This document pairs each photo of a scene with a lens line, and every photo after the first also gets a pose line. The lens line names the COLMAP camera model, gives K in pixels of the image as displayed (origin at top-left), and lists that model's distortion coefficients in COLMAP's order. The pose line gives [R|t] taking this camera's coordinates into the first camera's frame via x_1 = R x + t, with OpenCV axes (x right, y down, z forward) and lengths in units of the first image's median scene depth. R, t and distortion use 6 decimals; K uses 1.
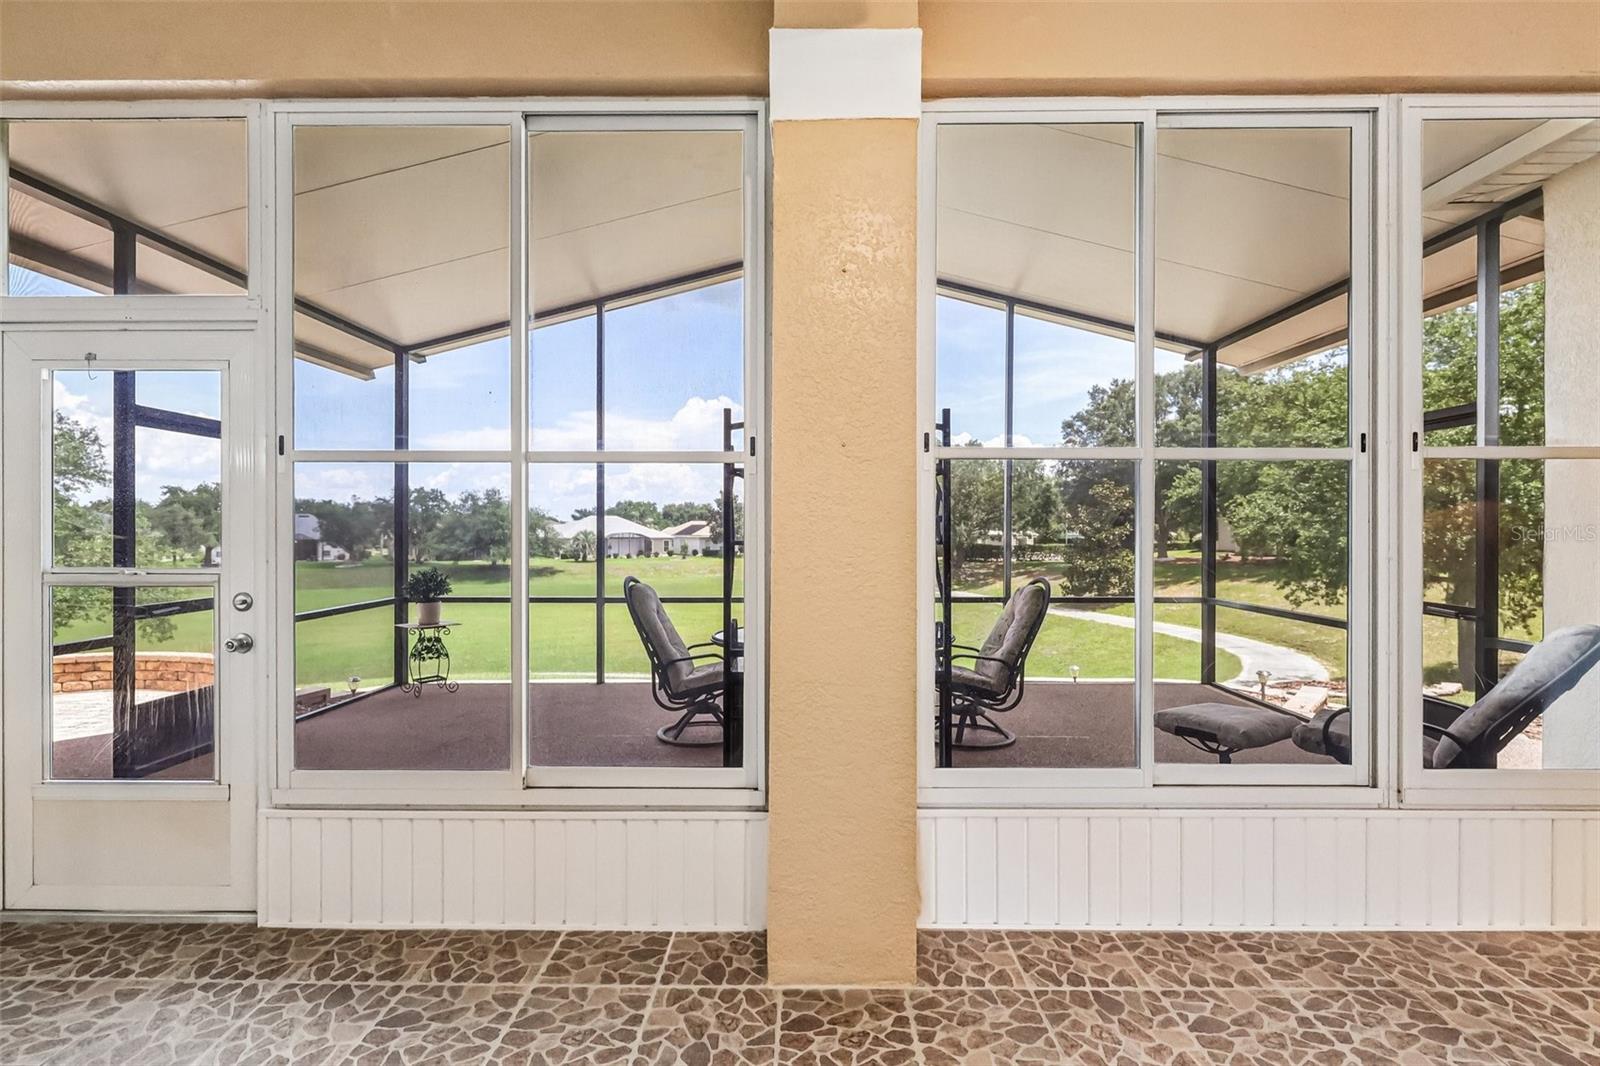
lens RADIAL K [[759.9, 0, 821.2], [0, 759.9, 532.3], [0, 0, 1]] dist [-0.004430, 0.000935]
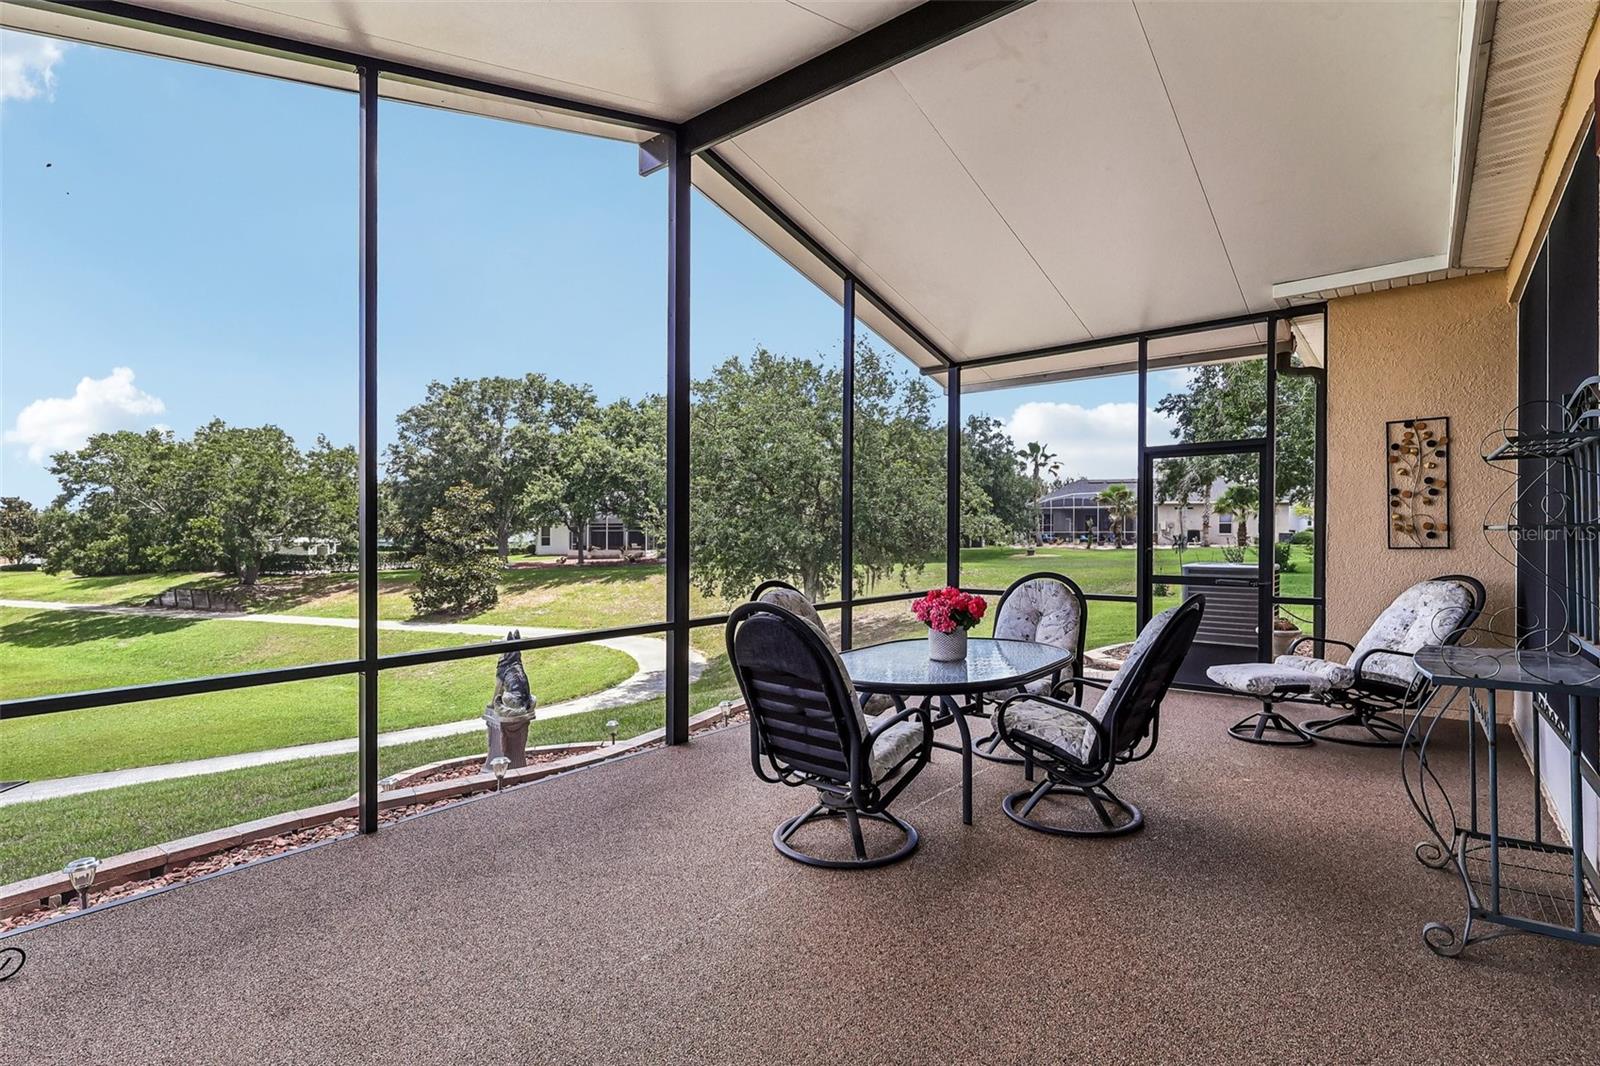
lens RADIAL K [[759.9, 0, 816.0], [0, 759.9, 533.7], [0, 0, 1]] dist [-0.004430, 0.000935]
pose [[0.632027, -0.001477, 0.774945, -0.077522], [0.007724, 0.999961, -0.004394, 0.002673], [-0.774908, 0.008763, 0.632014, 0.069856]]
